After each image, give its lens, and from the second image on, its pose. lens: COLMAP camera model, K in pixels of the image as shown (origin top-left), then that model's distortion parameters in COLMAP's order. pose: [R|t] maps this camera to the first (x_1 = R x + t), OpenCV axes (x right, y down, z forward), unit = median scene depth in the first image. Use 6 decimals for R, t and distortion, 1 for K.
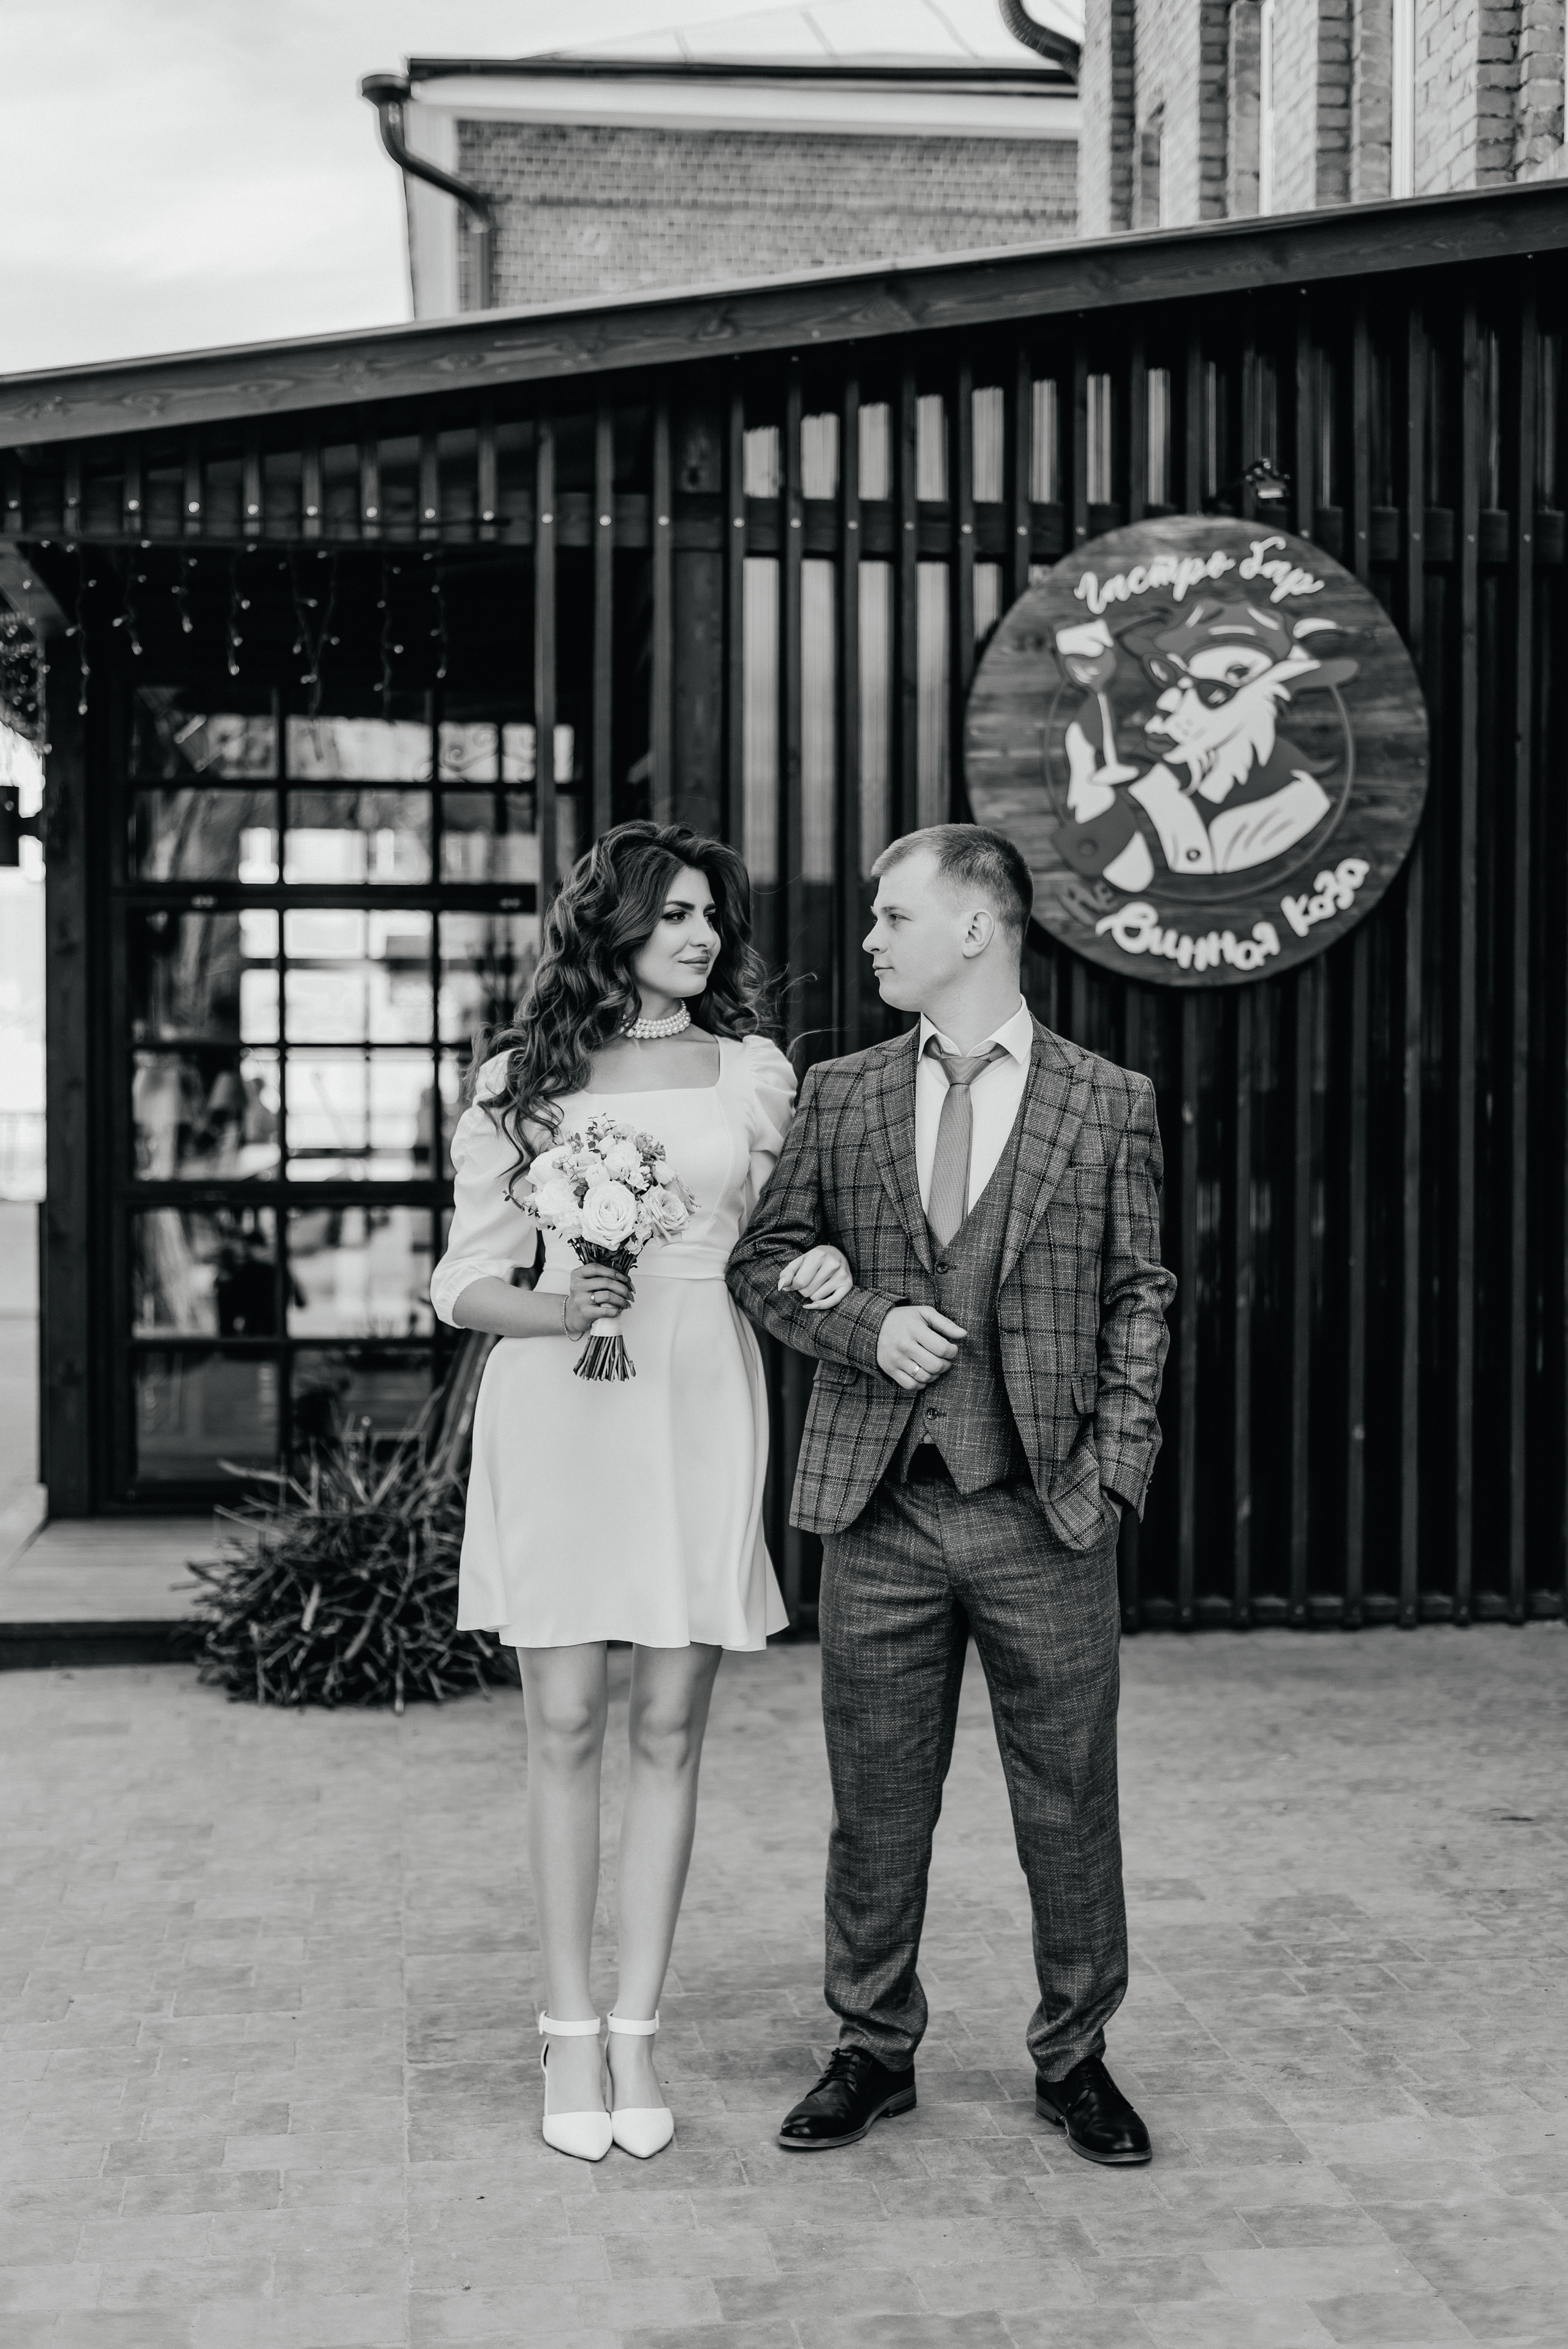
lens RADIAL K [[3561.0, 0, 784.0], [0, 3561.0, 1174.5], [0, 0, 1]] dist [0.007356, 0.024902]
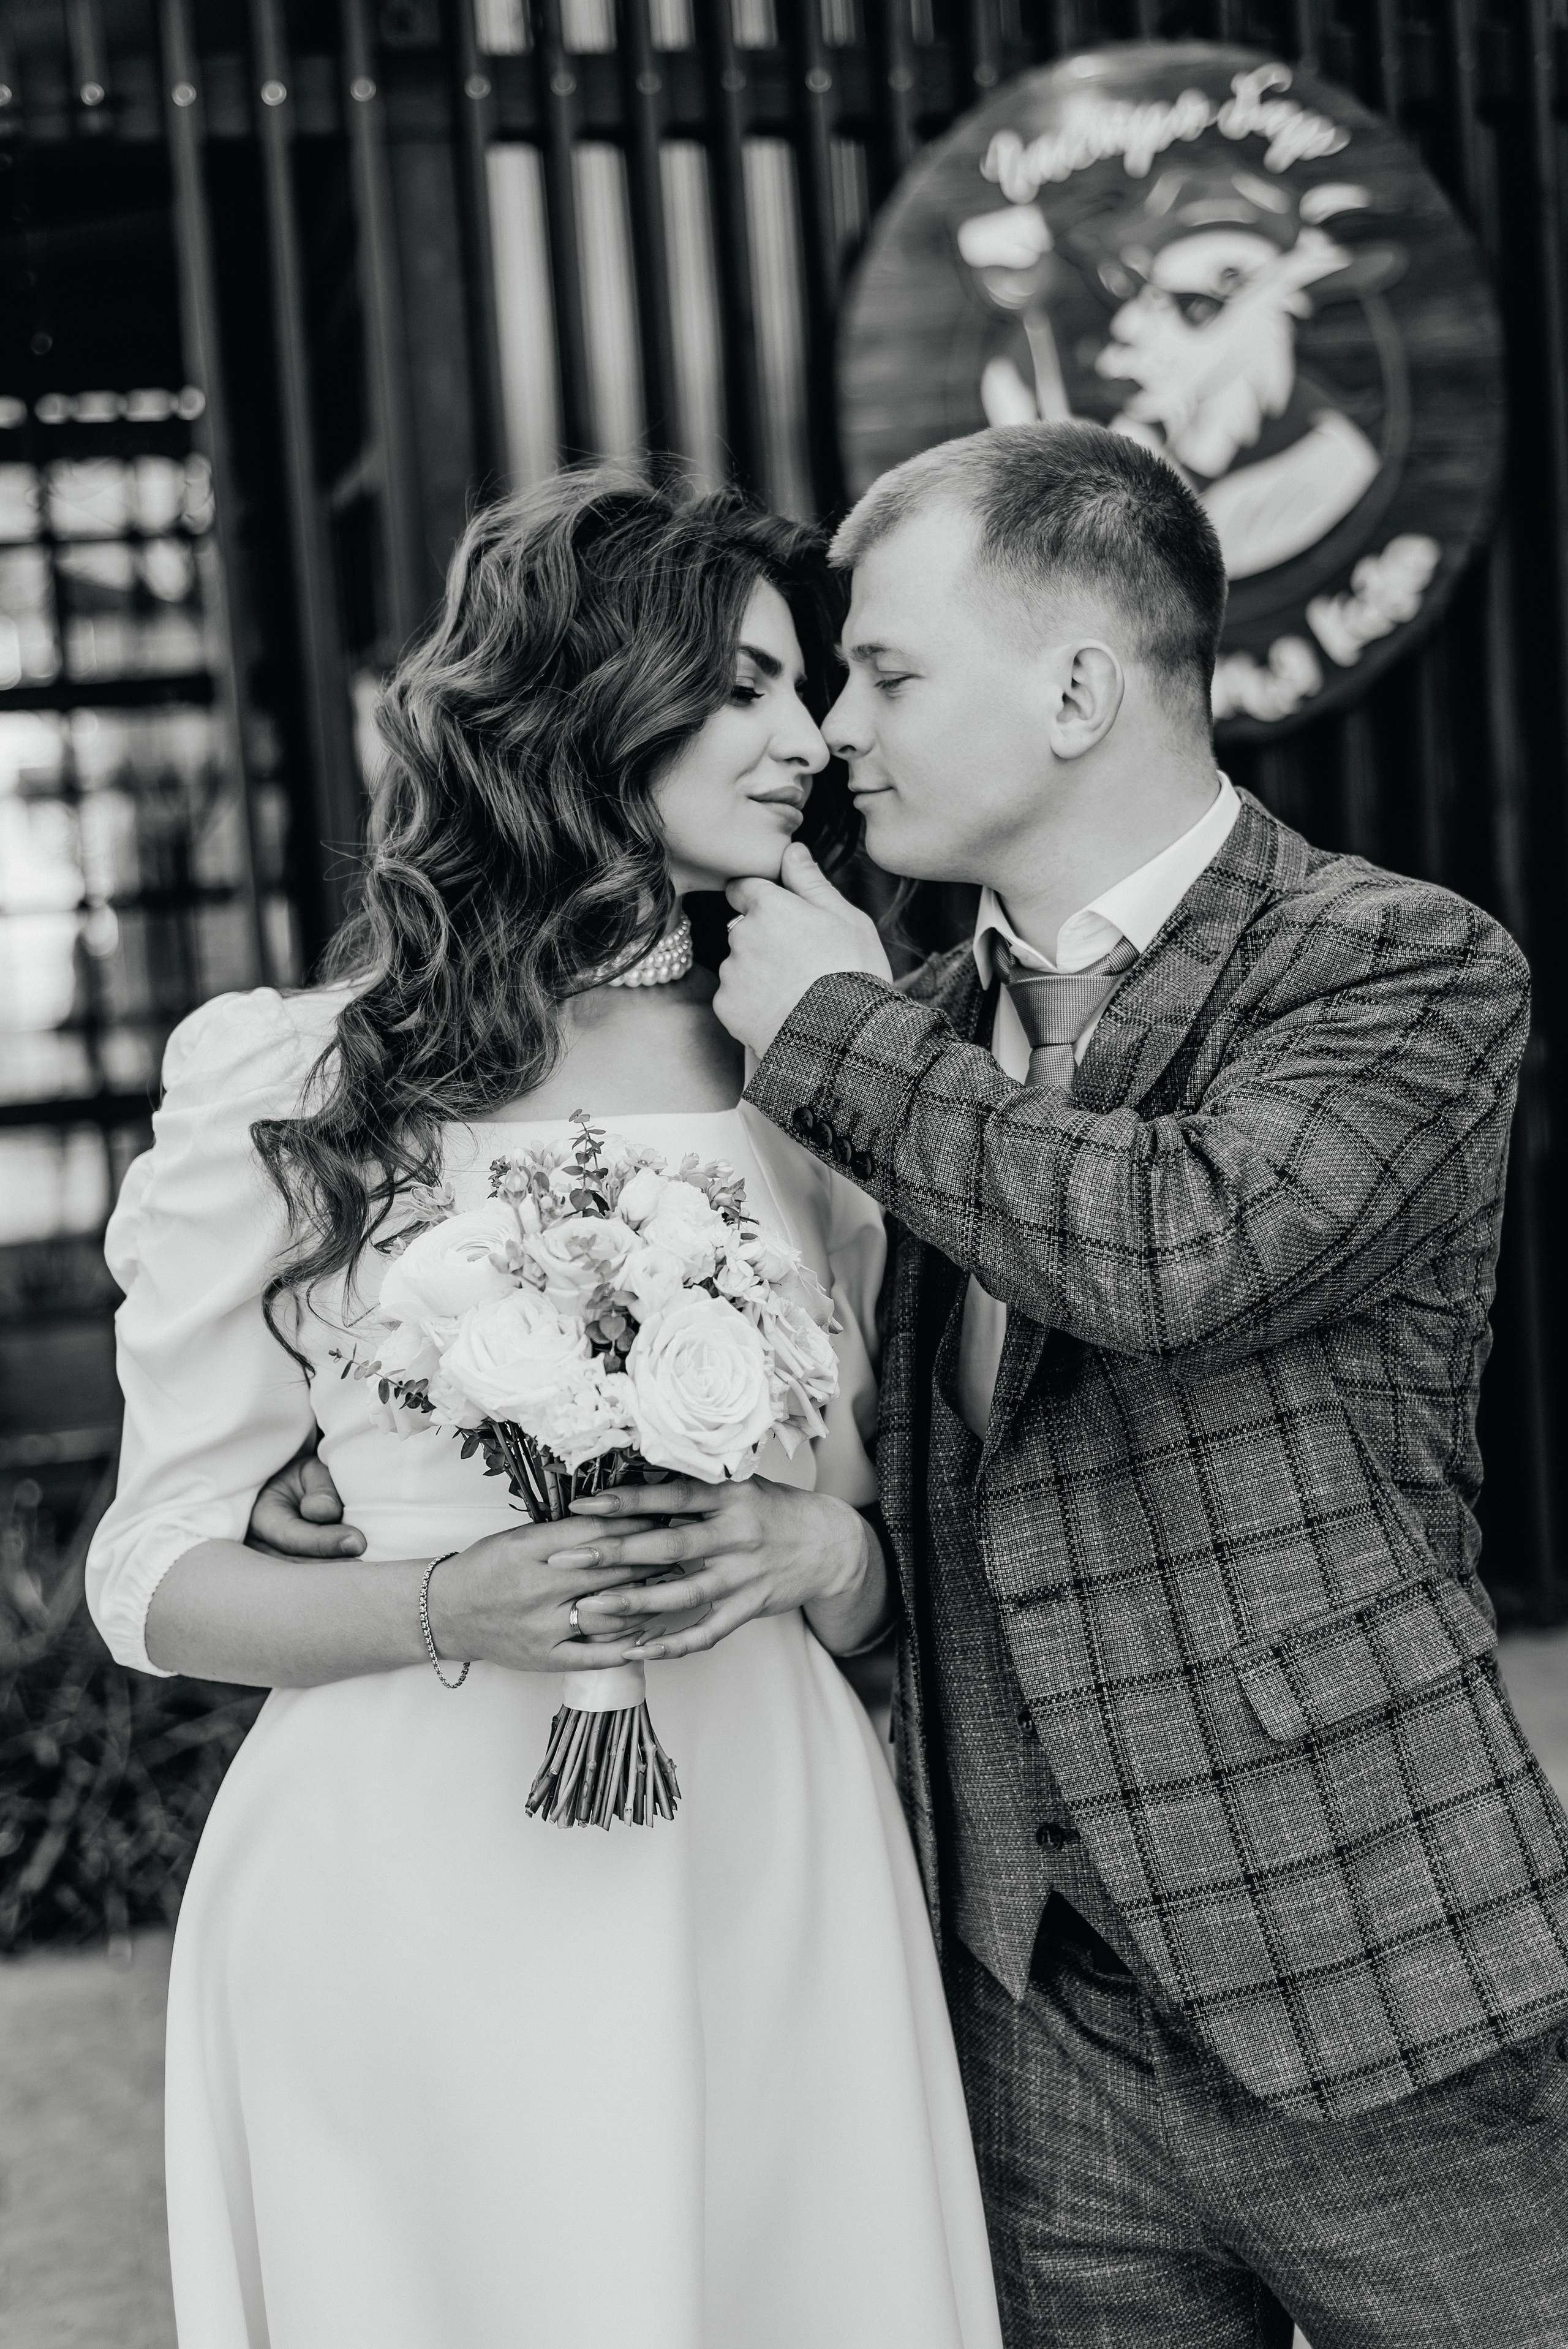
lens RADIAL K [[3561.0, 0, 784.0], [0, 3561.0, 1174.5], [0, 0, 1]] dist [0.007356, 0.024902]
pose [[0.992451, -0.082711, 0.090551, -0.032425], [0.077128, 0.994996, 0.063508, -0.020352], [-0.095350, -0.056044, 0.993865, 0.324999]]
